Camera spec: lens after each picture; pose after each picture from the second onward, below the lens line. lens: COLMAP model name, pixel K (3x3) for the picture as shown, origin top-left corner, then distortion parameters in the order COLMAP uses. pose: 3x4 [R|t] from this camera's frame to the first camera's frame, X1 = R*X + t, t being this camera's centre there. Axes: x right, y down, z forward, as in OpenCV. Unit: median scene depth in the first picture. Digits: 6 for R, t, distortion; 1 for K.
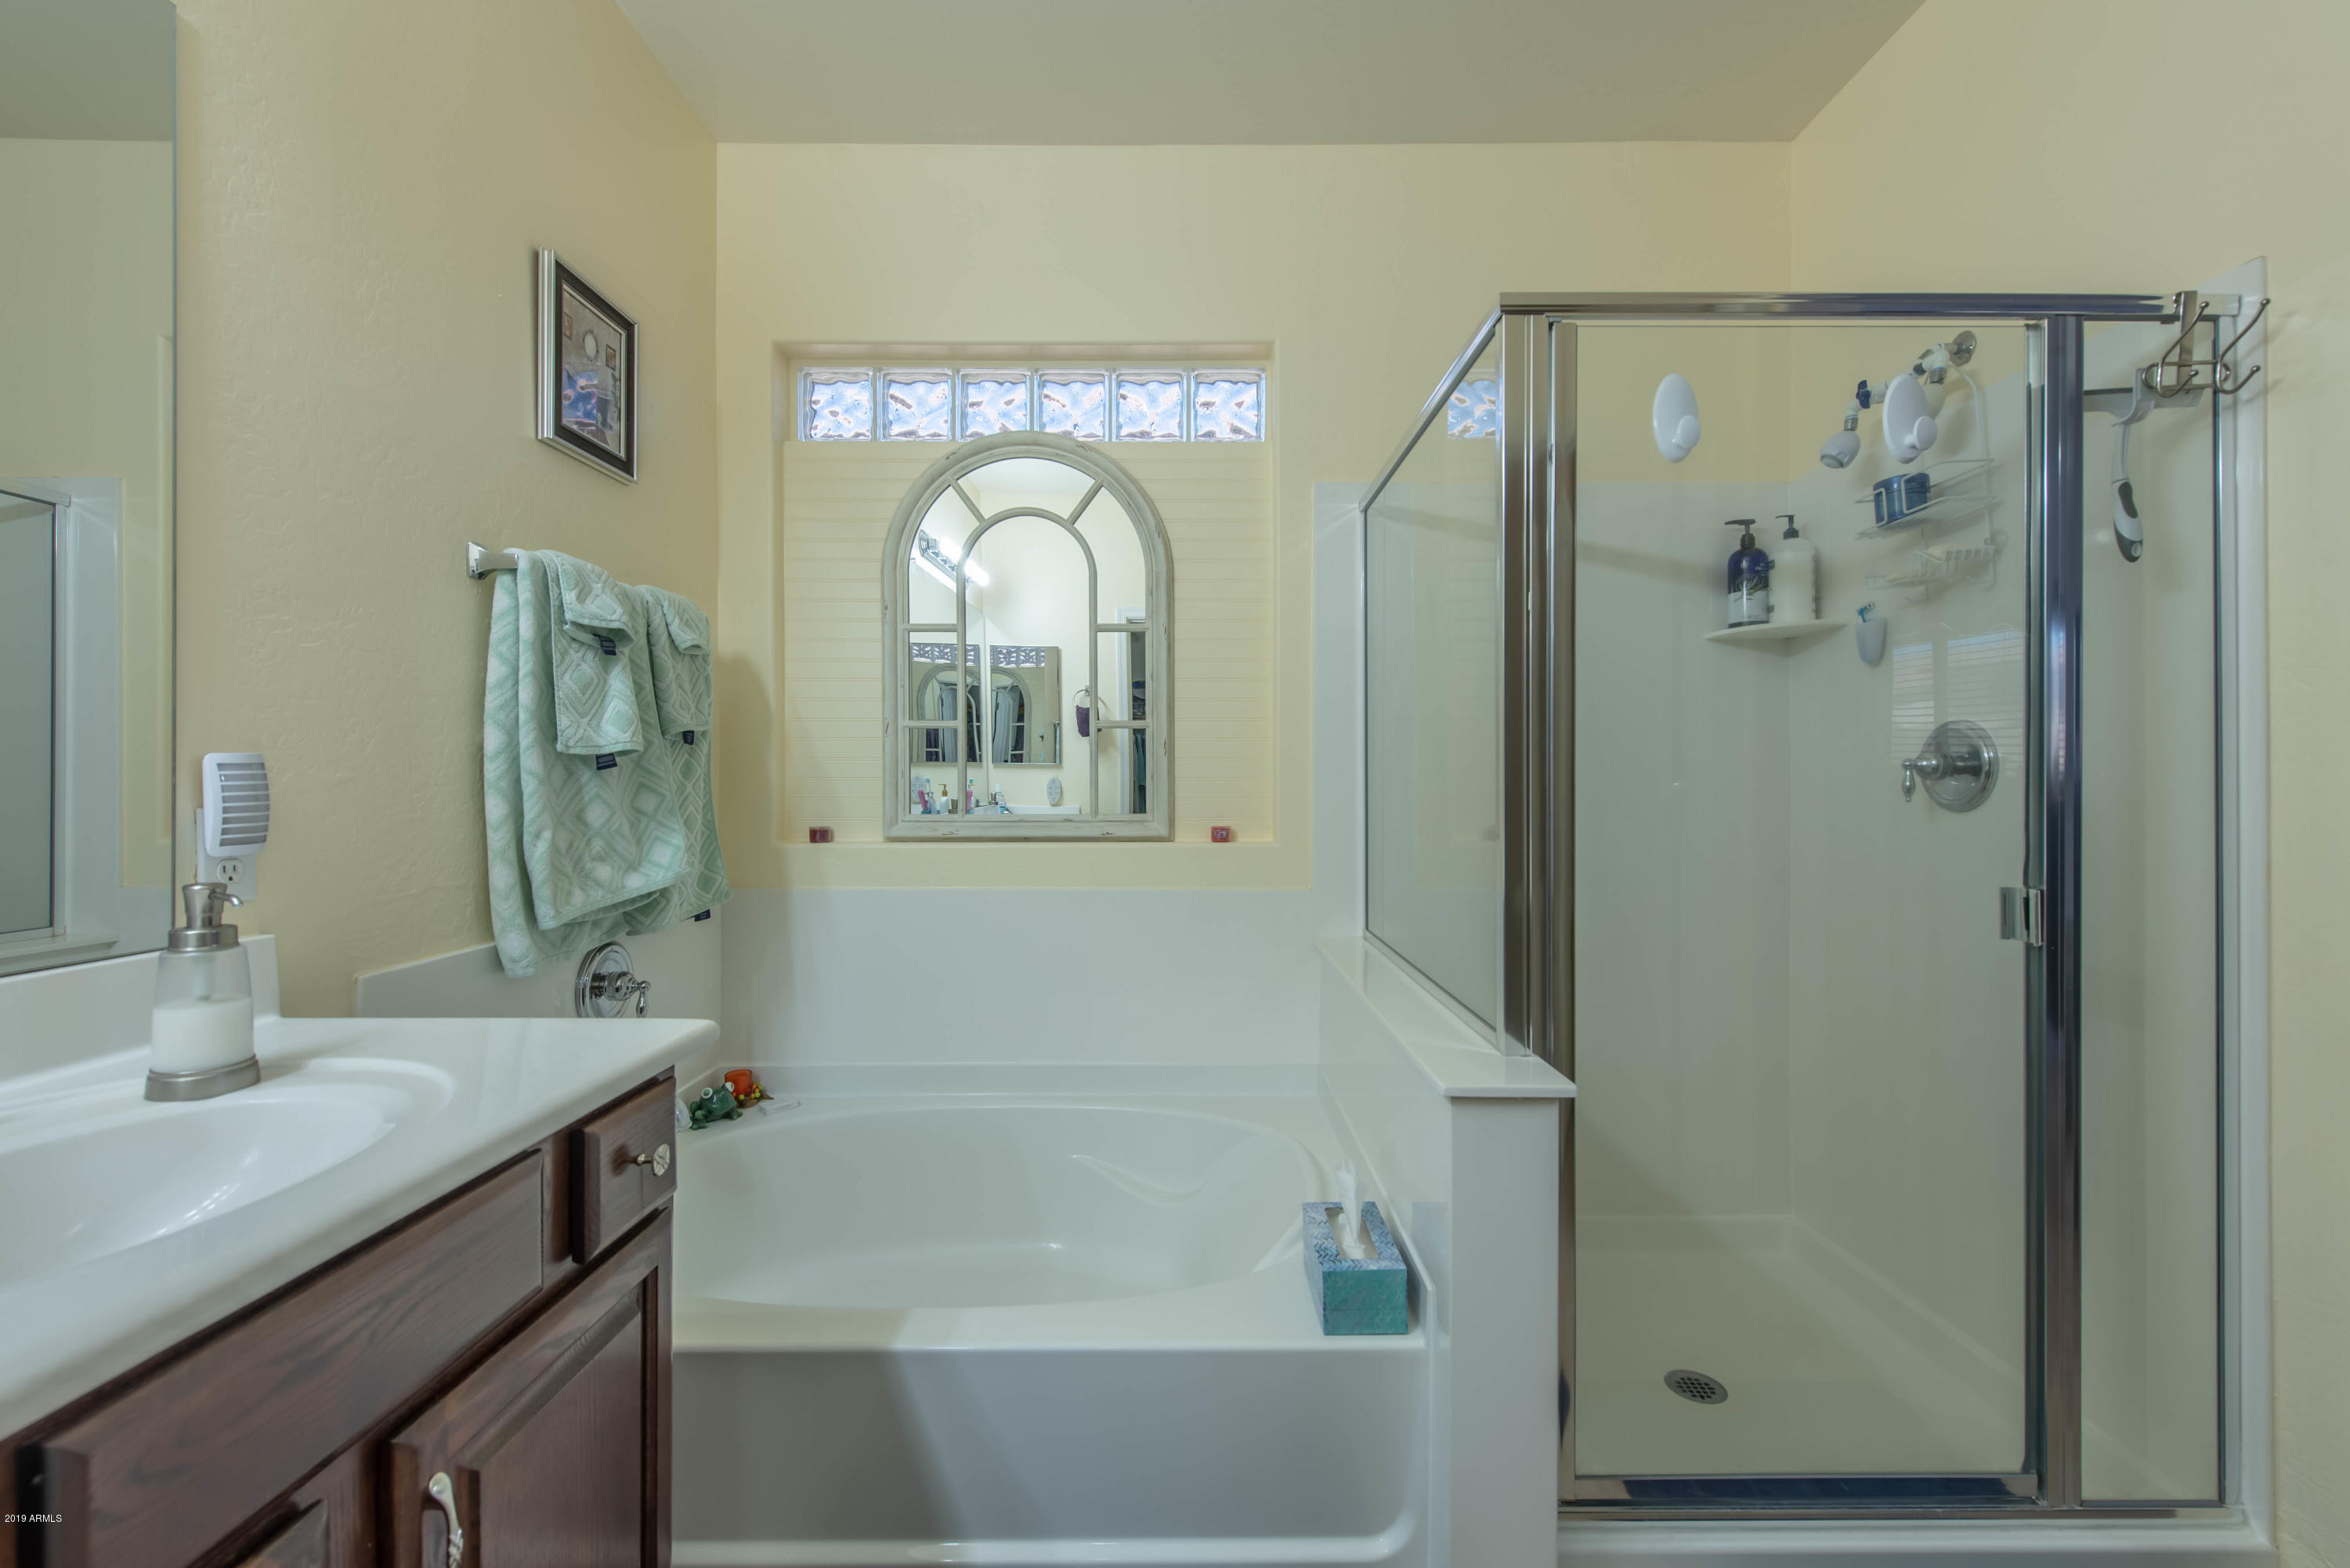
lens RADIAL K [[973.1, 0, 1191.1], [0, 973.1, 782.3], [0, 0, 1]] dist [0.016714, -0.005897]
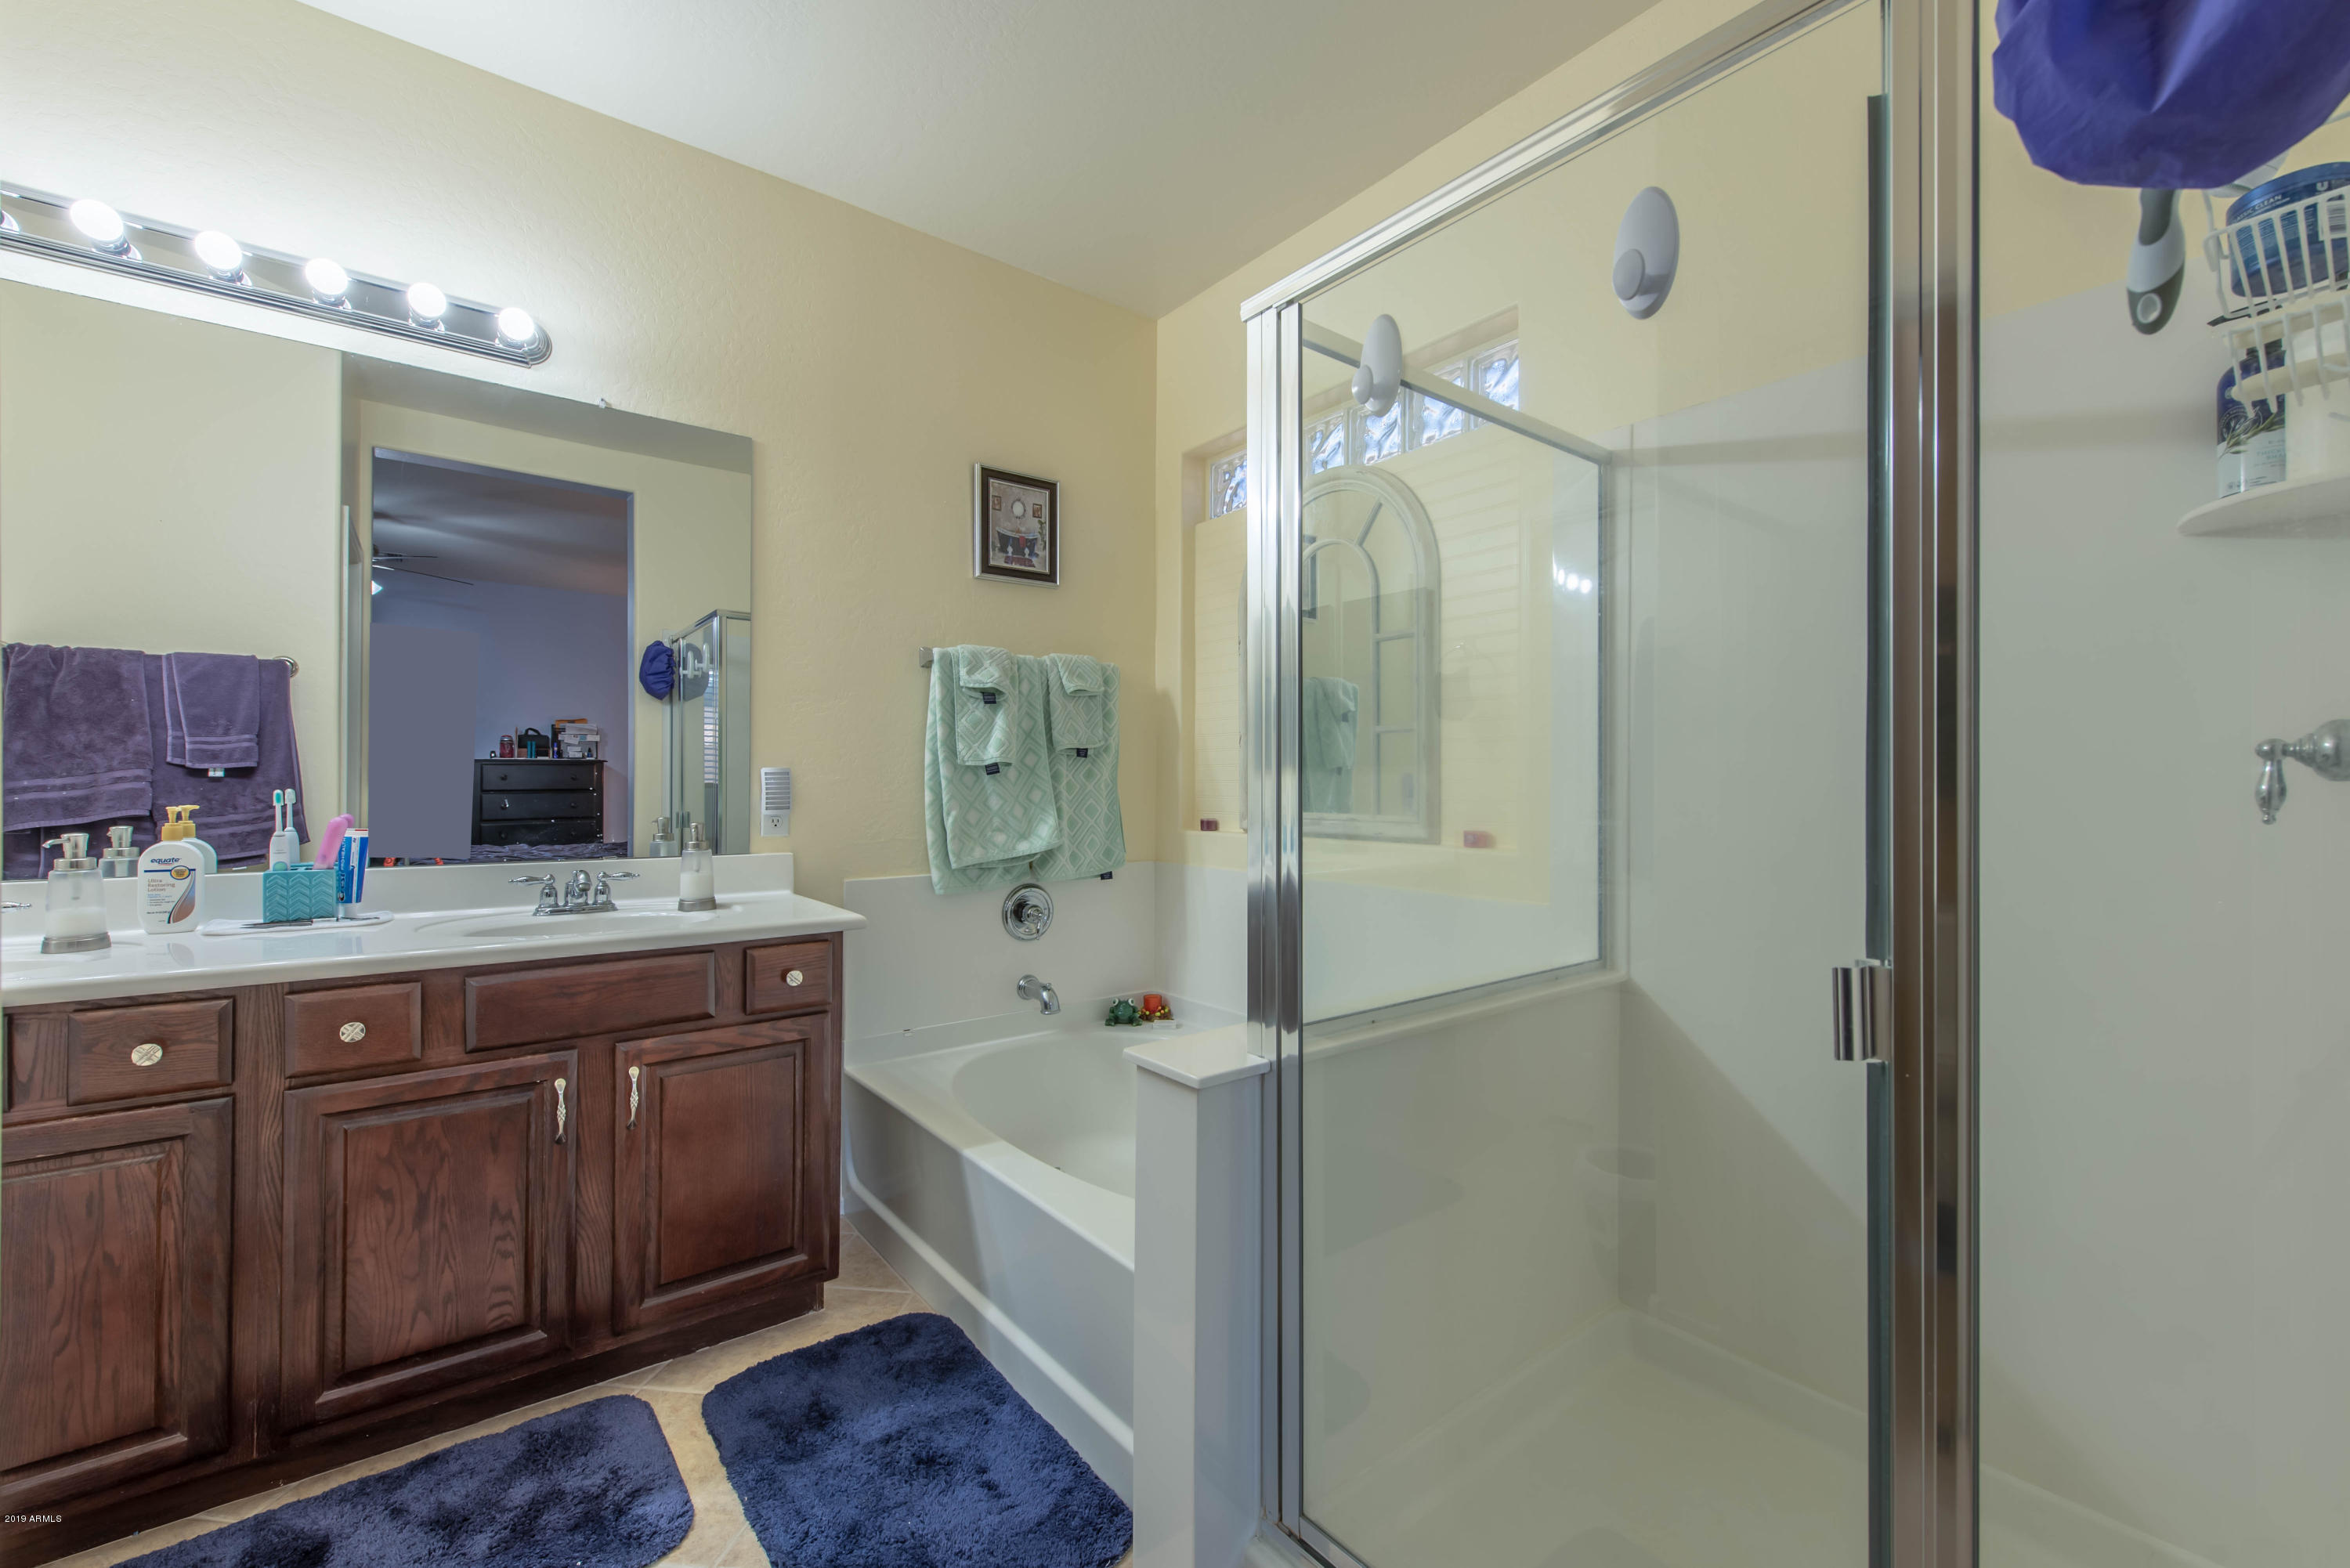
lens RADIAL K [[973.1, 0, 1184.0], [0, 973.1, 780.3], [0, 0, 1]] dist [0.016714, -0.005897]
pose [[0.608877, -0.001629, -0.793263, 0.811776], [-0.005501, 0.999965, -0.006275, 0.004199], [0.793246, 0.008184, 0.608847, 0.252742]]
